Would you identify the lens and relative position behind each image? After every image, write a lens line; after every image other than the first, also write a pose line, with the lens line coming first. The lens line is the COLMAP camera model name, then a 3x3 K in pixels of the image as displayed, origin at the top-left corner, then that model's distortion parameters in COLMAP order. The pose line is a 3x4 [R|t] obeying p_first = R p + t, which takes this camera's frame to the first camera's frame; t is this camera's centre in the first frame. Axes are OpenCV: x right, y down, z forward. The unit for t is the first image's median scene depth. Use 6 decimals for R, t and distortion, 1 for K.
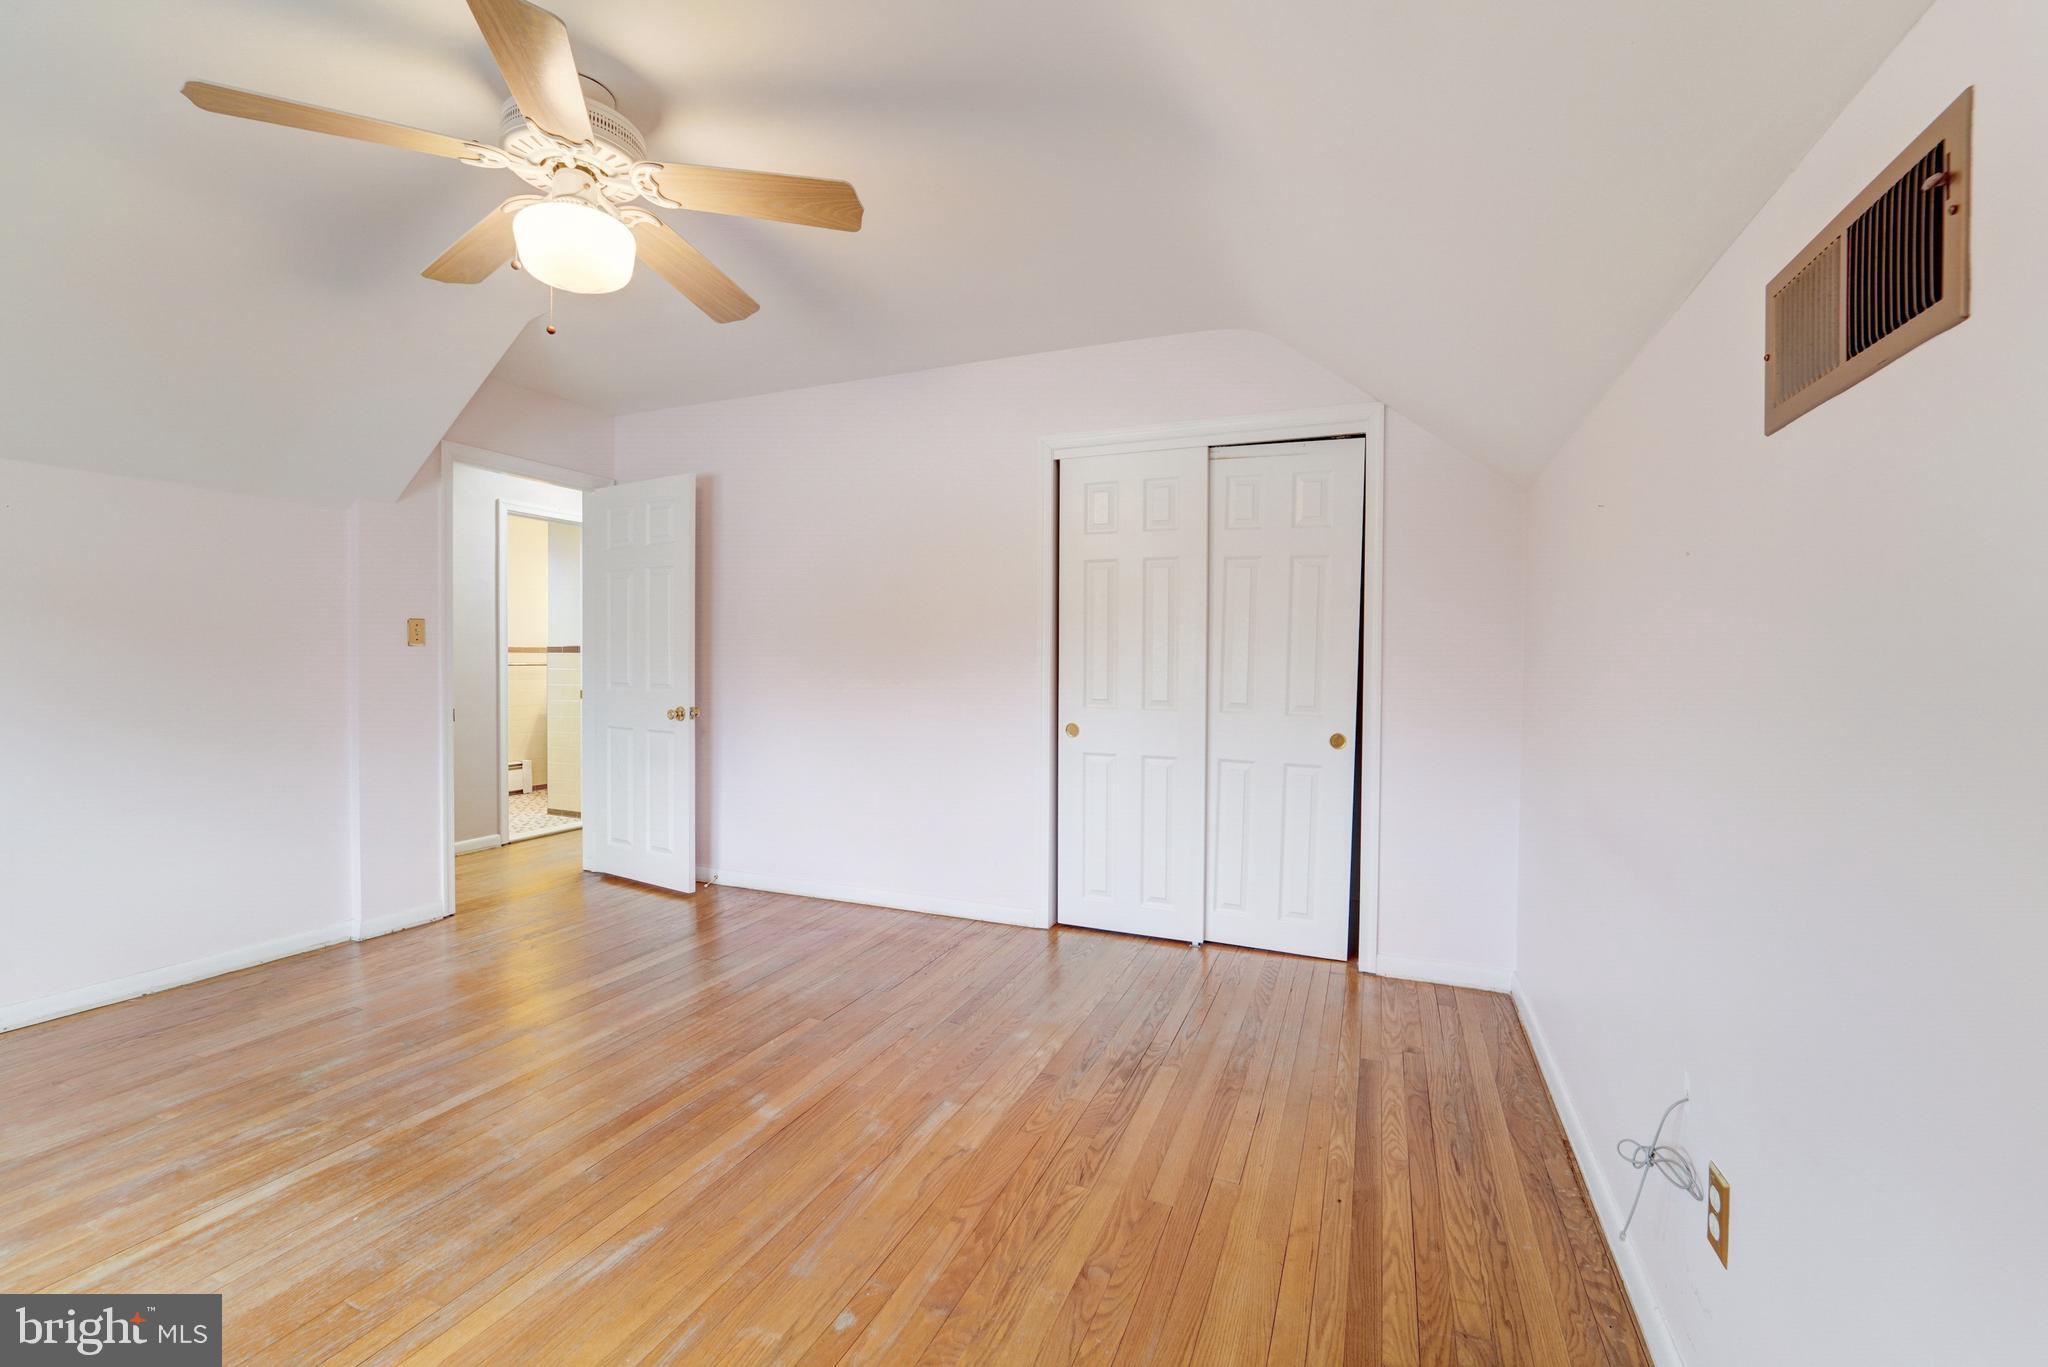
lens RADIAL K [[839.4, 0, 1021.4], [0, 839.4, 671.9], [0, 0, 1]] dist [-0.022335, 0.000151]
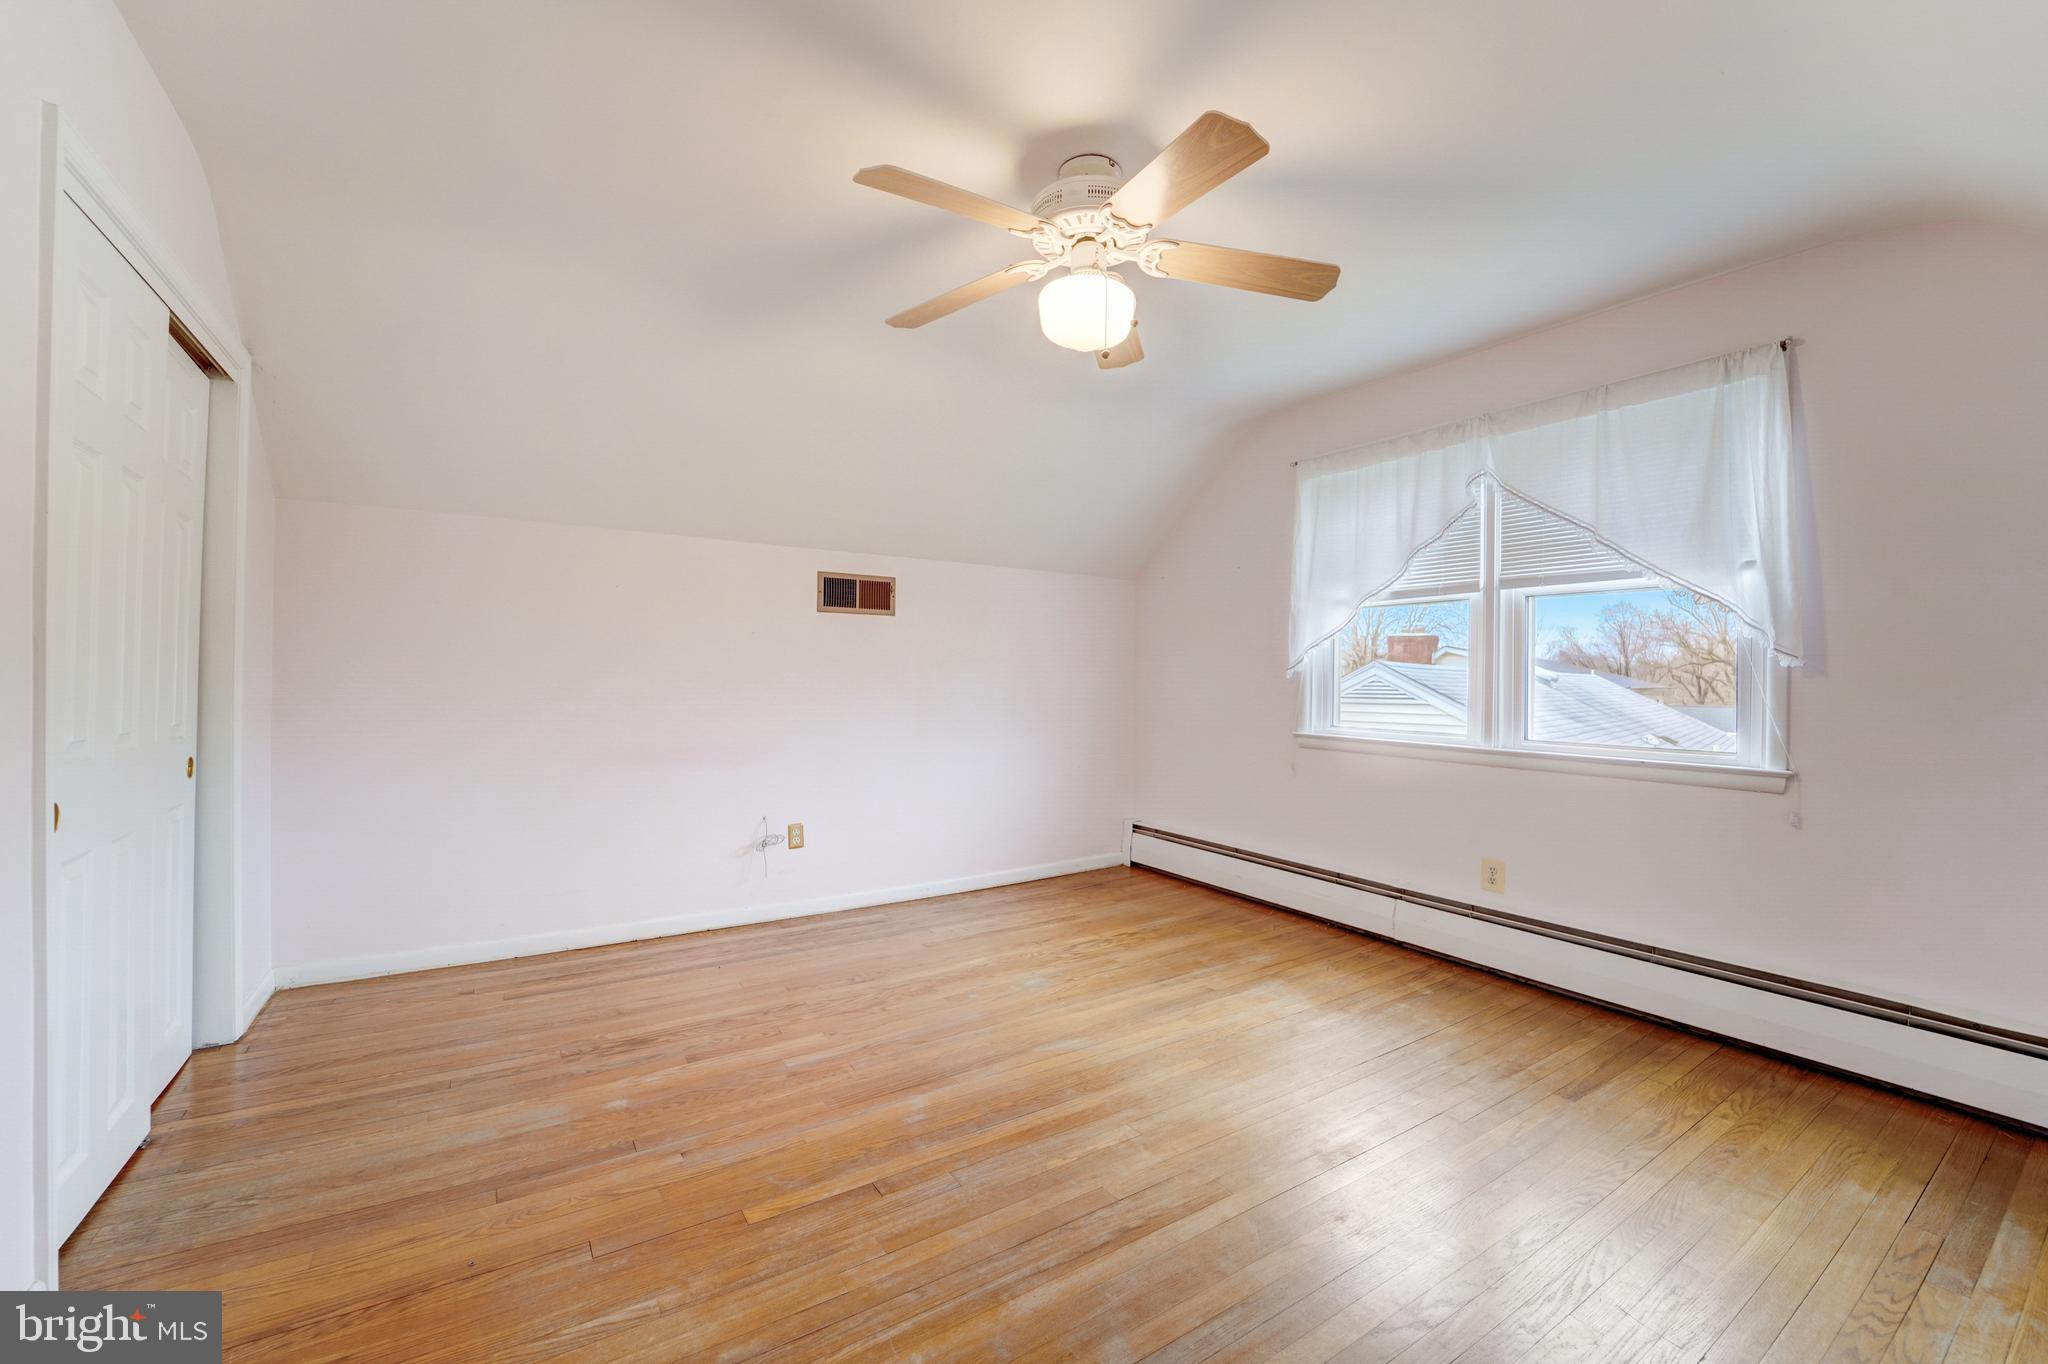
lens RADIAL K [[835.7, 0, 1042.7], [0, 835.7, 680.4], [0, 0, 1]] dist [-0.021545, -0.000074]
pose [[-0.839142, -0.017300, 0.543637, -0.719981], [-0.009364, 0.999805, 0.017363, -0.018374], [-0.543832, 0.009480, -0.839141, 1.289921]]
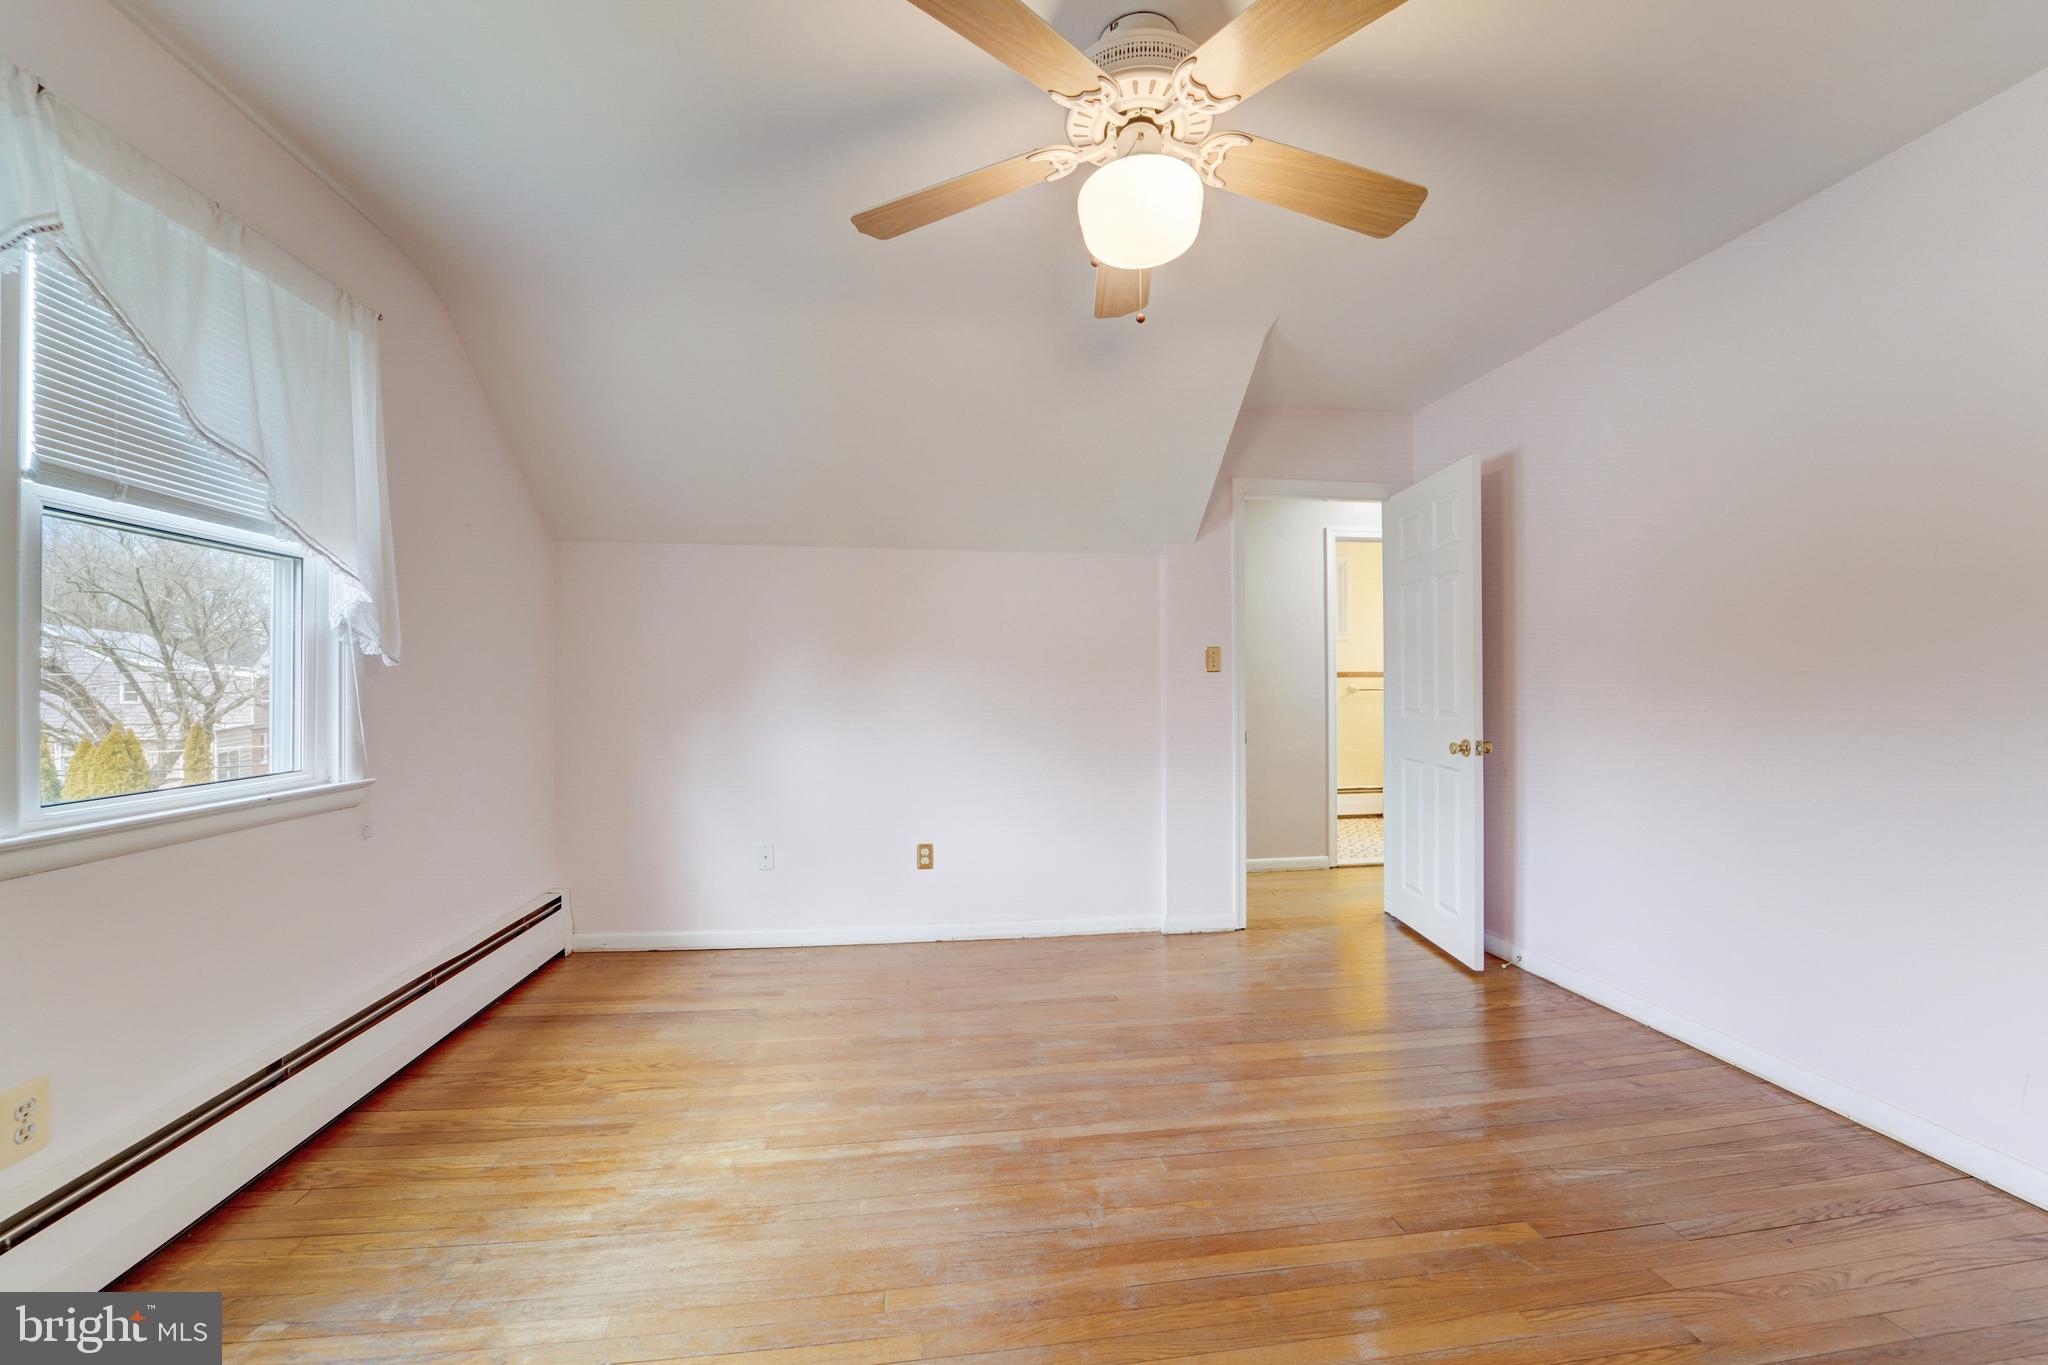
lens RADIAL K [[827.6, 0, 1041.7], [0, 827.6, 677.9], [0, 0, 1]] dist [-0.021023, -0.000076]
pose [[0.518252, -0.015090, -0.855095, 0.094757], [-0.004542, 0.999782, -0.020397, -0.000607], [0.855216, 0.014455, 0.518070, 0.304566]]
